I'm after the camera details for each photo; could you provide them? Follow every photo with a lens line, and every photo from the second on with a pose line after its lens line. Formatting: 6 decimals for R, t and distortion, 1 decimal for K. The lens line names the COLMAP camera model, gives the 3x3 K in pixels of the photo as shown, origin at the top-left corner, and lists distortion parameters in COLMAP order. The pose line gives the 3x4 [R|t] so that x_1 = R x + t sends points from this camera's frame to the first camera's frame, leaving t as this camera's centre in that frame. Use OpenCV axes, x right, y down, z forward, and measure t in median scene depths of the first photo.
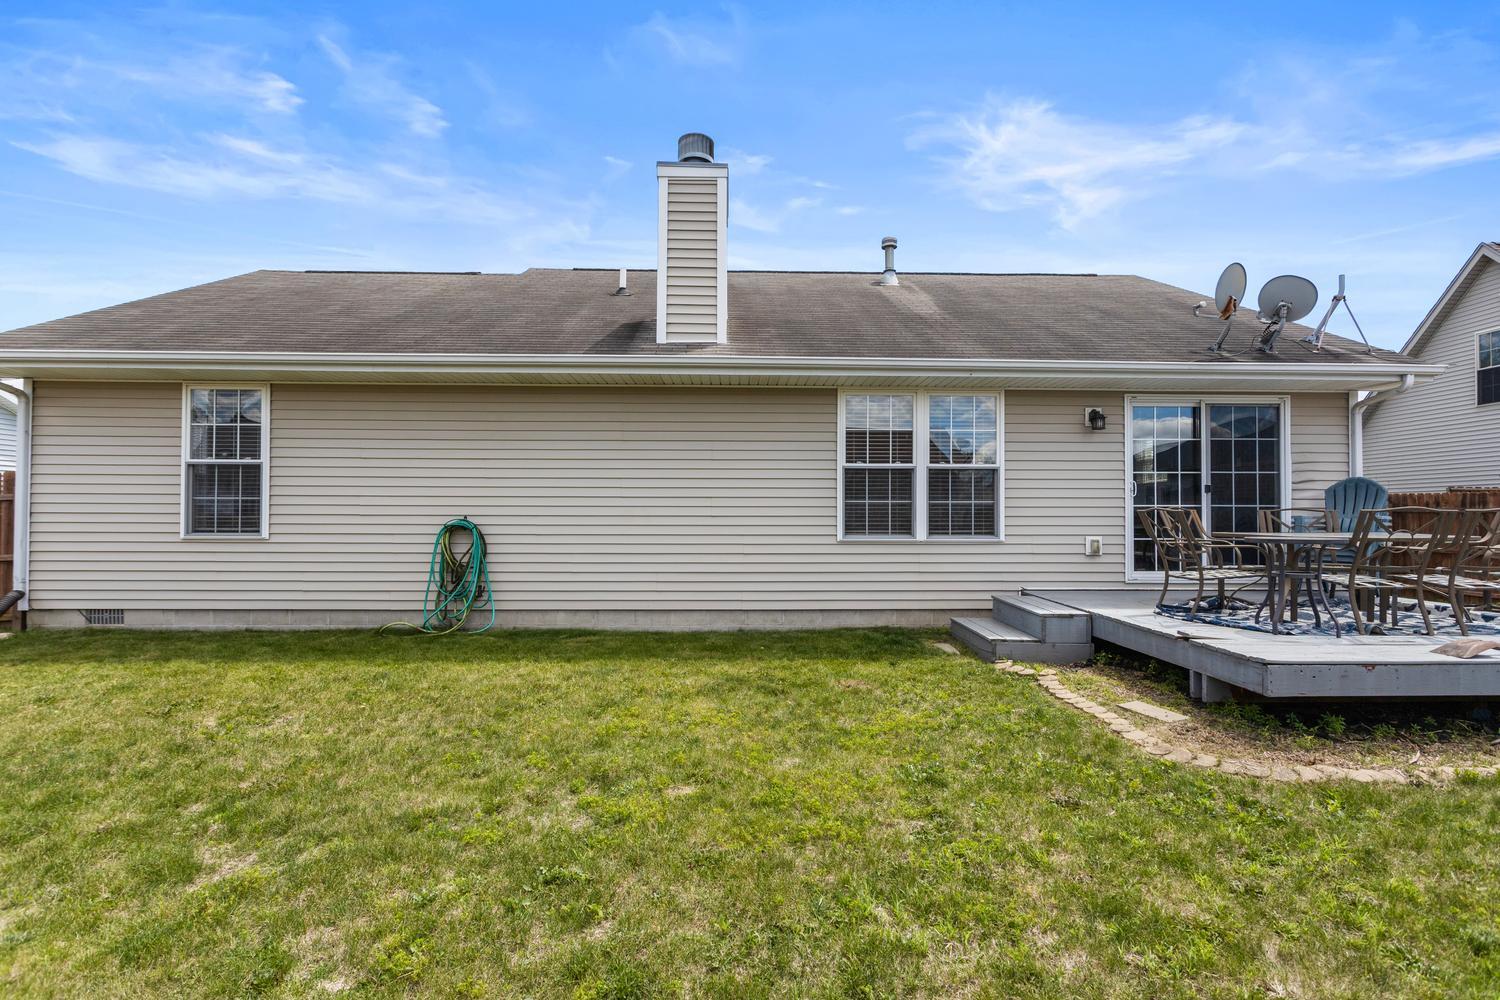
lens RADIAL K [[715.8, 0, 745.9], [0, 715.8, 493.2], [0, 0, 1]] dist [-0.000960, 0.000109]
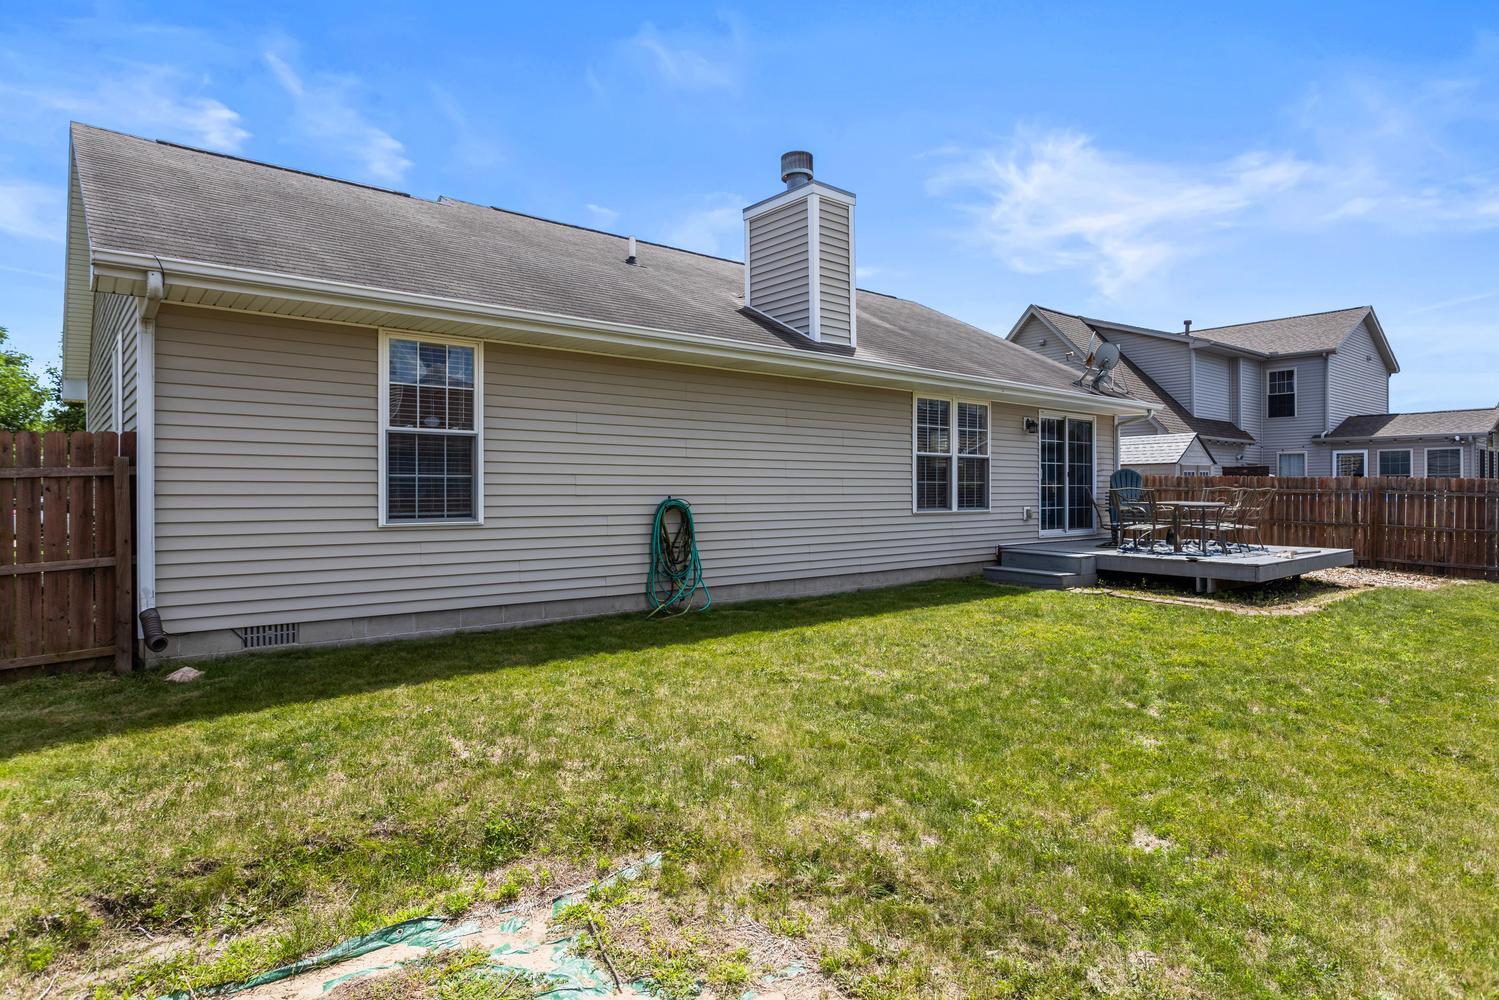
lens RADIAL K [[912.6, 0, 751.5], [0, 912.6, 468.0], [0, 0, 1]] dist [0.028539, -0.000243]
pose [[0.767570, 0.013802, 0.640817, -1.118120], [-0.016175, 0.999867, -0.002162, -0.005756], [-0.640761, -0.008706, 0.767691, -0.044233]]
